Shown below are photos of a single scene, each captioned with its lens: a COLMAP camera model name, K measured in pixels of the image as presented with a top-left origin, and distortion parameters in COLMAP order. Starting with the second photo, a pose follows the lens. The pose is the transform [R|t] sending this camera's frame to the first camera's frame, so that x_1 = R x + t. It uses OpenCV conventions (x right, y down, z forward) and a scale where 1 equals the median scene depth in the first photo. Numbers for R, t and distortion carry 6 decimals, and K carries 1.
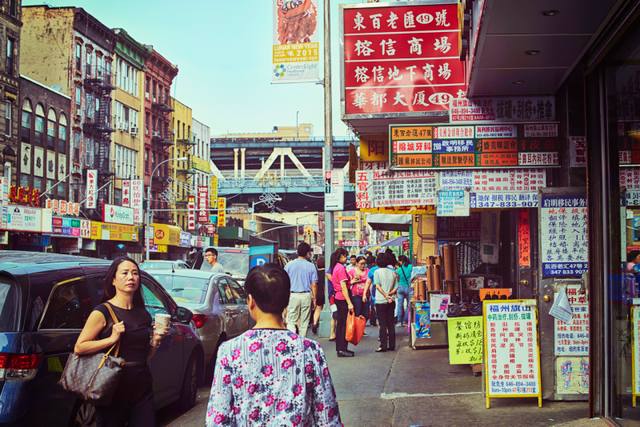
lens RADIAL K [[906.4, 0, 320.0], [0, 906.4, 213.5], [0, 0, 1]] dist [-0.005551, -0.003484]
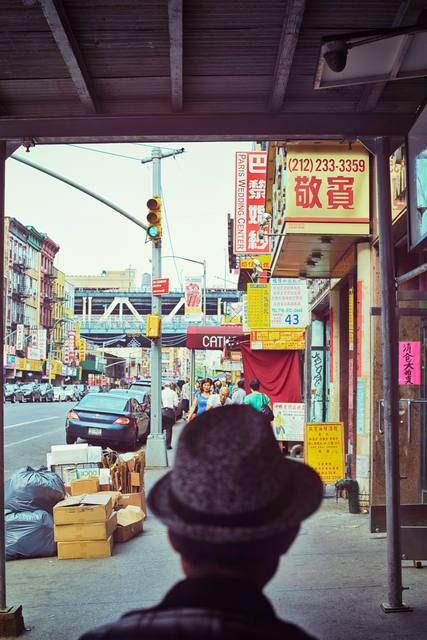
lens RADIAL K [[906.4, 0, 213.5], [0, 906.4, 320.0], [0, 0, 1]] dist [-0.005551, -0.003484]
pose [[0.995081, 0.028094, 0.095001, -0.042479], [-0.025596, 0.999296, -0.027412, -0.013217], [-0.095704, 0.024845, 0.995100, -0.334746]]
